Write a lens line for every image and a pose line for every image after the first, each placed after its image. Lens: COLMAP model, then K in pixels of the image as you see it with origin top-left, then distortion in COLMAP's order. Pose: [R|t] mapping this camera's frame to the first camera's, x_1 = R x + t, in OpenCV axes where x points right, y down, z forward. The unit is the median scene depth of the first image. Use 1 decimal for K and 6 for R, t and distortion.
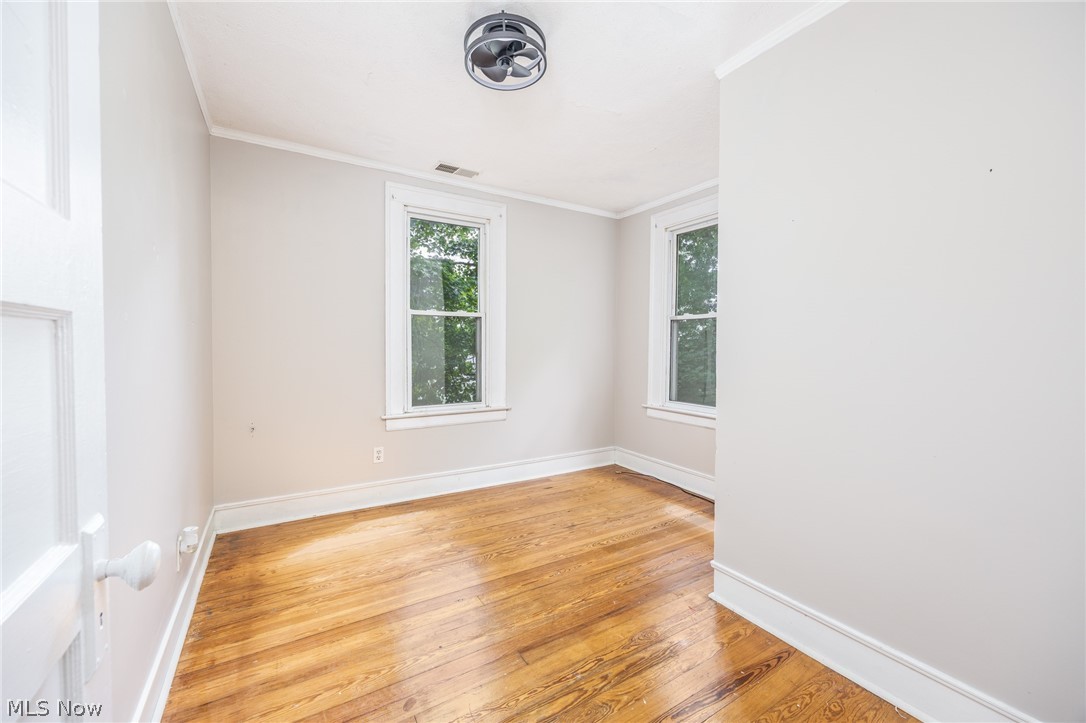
lens RADIAL K [[417.5, 0, 537.9], [0, 417.5, 356.9], [0, 0, 1]] dist [-0.009811, -0.000139]
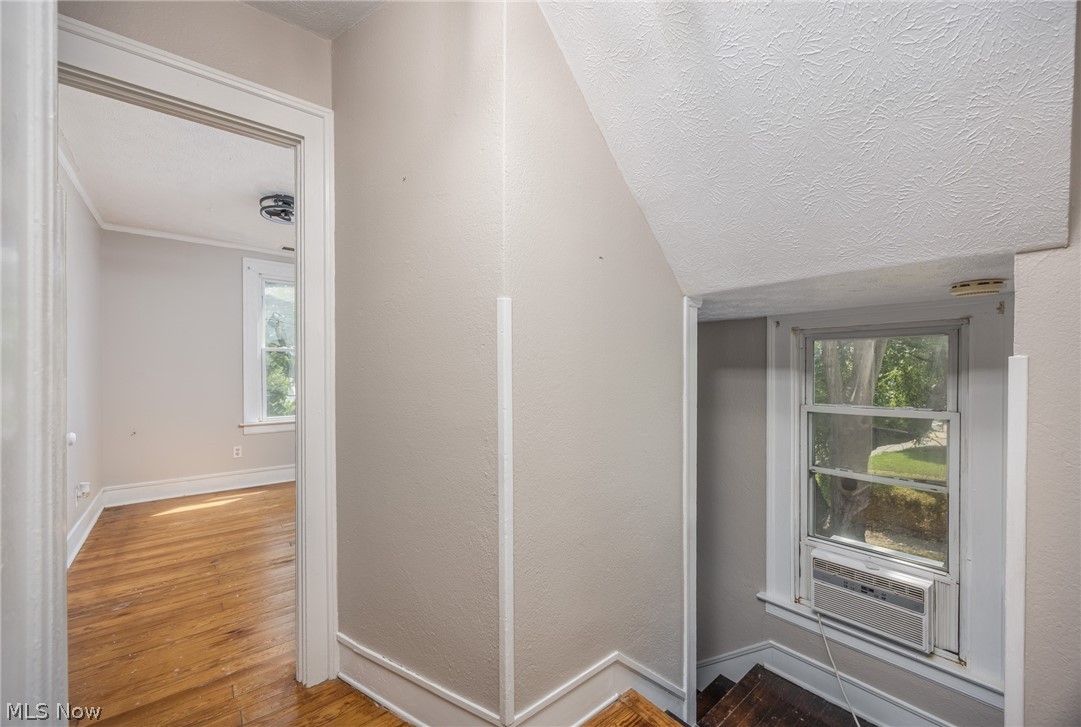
lens RADIAL K [[425.0, 0, 539.9], [0, 425.0, 370.4], [0, 0, 1]] dist [-0.002368, 0.000569]
pose [[0.991730, -0.011391, 0.127832, 0.513151], [0.015020, 0.999510, -0.027458, 0.020145], [-0.127457, 0.029151, 0.991416, -0.631013]]
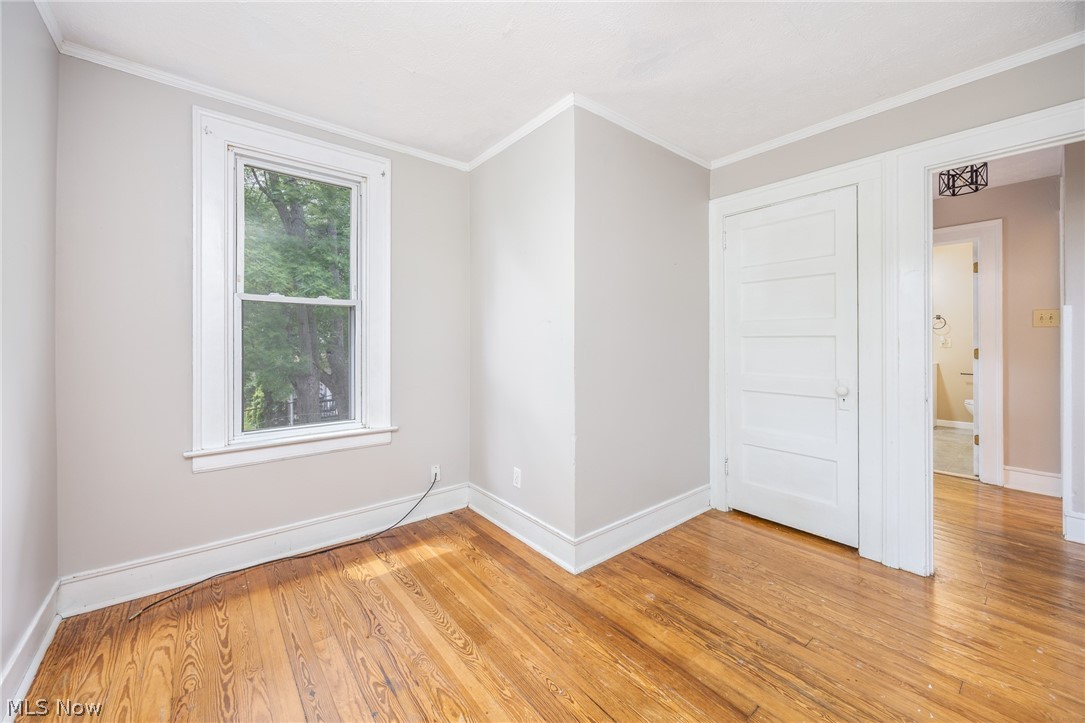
lens RADIAL K [[417.1, 0, 549.7], [0, 417.1, 343.2], [0, 0, 1]] dist [-0.009811, -0.000139]
pose [[-0.131575, -0.008943, 0.991266, -0.533012], [0.030399, 0.999453, 0.013052, -0.030027], [-0.990840, 0.031851, -0.131231, 0.990437]]
